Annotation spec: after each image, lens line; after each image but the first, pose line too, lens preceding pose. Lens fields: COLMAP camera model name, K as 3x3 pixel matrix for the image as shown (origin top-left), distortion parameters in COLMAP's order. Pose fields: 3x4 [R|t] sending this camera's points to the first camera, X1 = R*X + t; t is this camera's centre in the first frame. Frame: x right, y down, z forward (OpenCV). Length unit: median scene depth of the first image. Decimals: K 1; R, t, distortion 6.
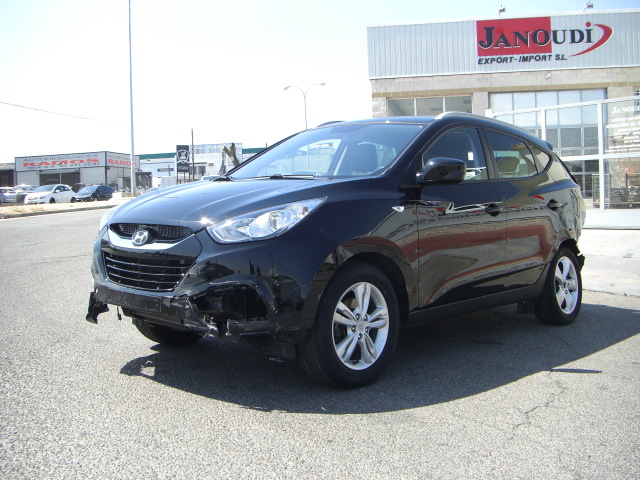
lens RADIAL K [[711.3, 0, 318.2], [0, 711.3, 243.8], [0, 0, 1]] dist [-0.132983, 0.000000]
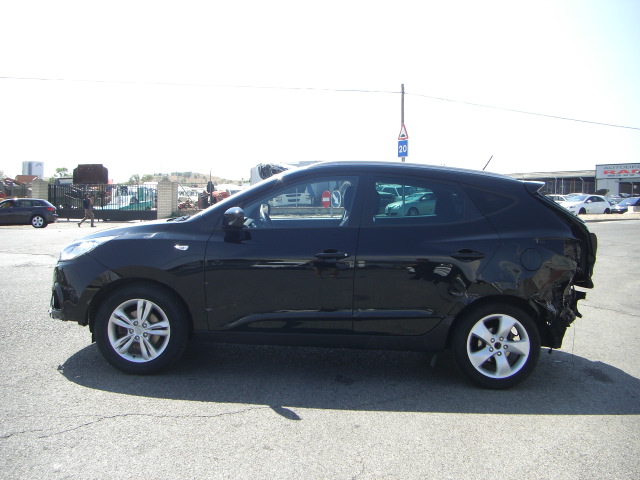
lens RADIAL K [[711.3, 0, 330.3], [0, 711.3, 261.7], [0, 0, 1]] dist [-0.132983, 0.000000]
pose [[0.688433, 0.095000, -0.719052, 0.163943], [-0.082899, 0.995194, 0.052114, -0.015117], [0.720547, 0.023731, 0.693000, 0.041703]]
